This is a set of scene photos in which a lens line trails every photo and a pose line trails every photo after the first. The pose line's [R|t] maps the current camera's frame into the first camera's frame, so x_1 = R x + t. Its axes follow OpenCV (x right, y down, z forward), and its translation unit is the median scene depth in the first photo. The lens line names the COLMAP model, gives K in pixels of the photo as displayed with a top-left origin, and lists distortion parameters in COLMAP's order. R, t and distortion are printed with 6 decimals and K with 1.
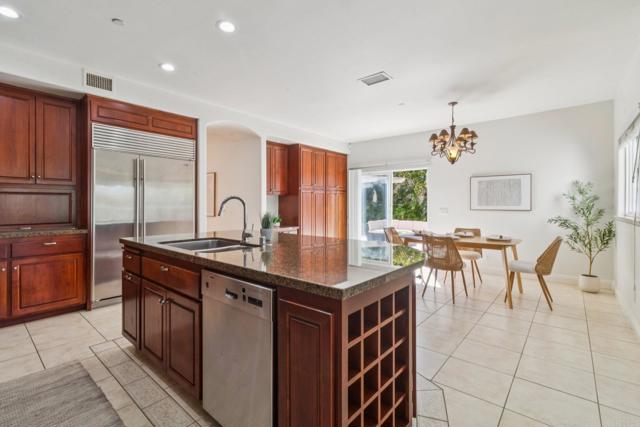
lens RADIAL K [[296.5, 0, 314.1], [0, 296.5, 205.5], [0, 0, 1]] dist [0.003361, 0.000334]
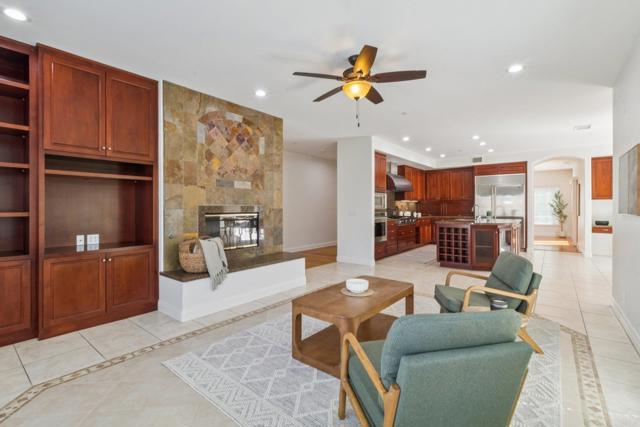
lens RADIAL K [[296.5, 0, 318.7], [0, 296.5, 207.0], [0, 0, 1]] dist [0.003361, 0.000334]
pose [[0.040696, 0.002720, -0.999168, 1.469131], [0.001414, 0.999995, 0.002780, -0.012257], [0.999171, -0.001526, 0.040692, -0.394834]]
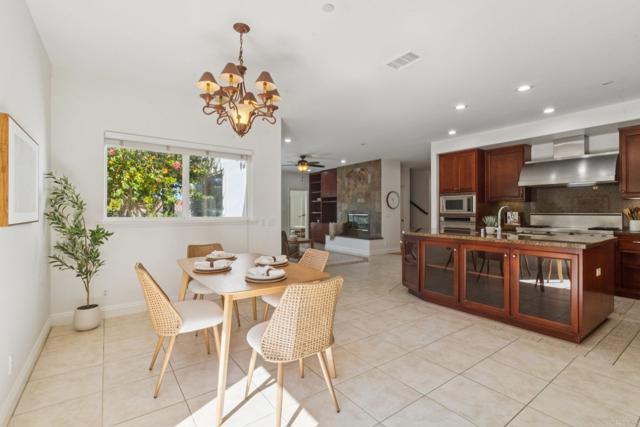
lens RADIAL K [[296.5, 0, 315.4], [0, 296.5, 211.3], [0, 0, 1]] dist [0.003361, 0.000334]
pose [[-0.971014, -0.003033, 0.239002, 0.207040], [-0.004224, 0.999981, -0.004470, 0.004415], [-0.238984, -0.005350, -0.971009, 1.598645]]
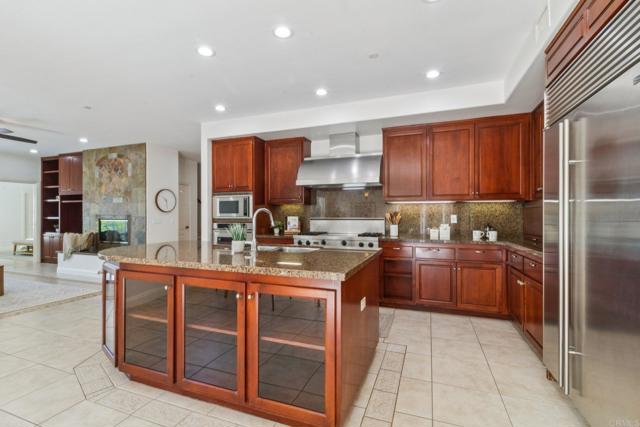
lens RADIAL K [[296.5, 0, 317.4], [0, 296.5, 216.9], [0, 0, 1]] dist [0.003361, 0.000334]
pose [[-0.941505, -0.001660, -0.336994, -0.048667], [-0.000846, 0.999996, -0.002564, 0.002062], [0.336997, -0.002130, -0.941503, 1.173919]]
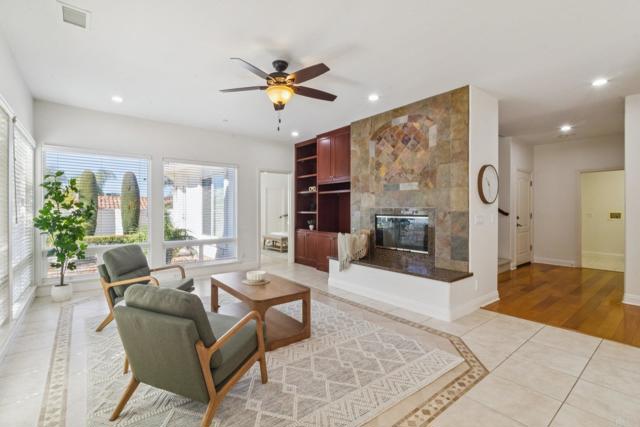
lens RADIAL K [[296.5, 0, 313.2], [0, 296.5, 212.4], [0, 0, 1]] dist [0.003361, 0.000334]
pose [[-0.981135, -0.004185, 0.193276, 0.529728], [-0.003390, 0.999984, 0.004445, -0.002431], [-0.193292, 0.003706, -0.981134, 0.435856]]
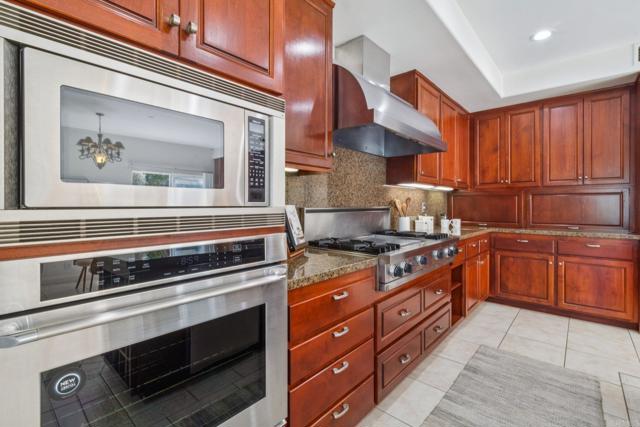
lens RADIAL K [[296.5, 0, 317.7], [0, 296.5, 206.8], [0, 0, 1]] dist [0.003361, 0.000334]
pose [[-0.019105, 0.008113, -0.999785, 0.067788], [-0.002122, 0.999964, 0.008155, -0.002966], [0.999815, 0.002277, -0.019088, 0.092313]]
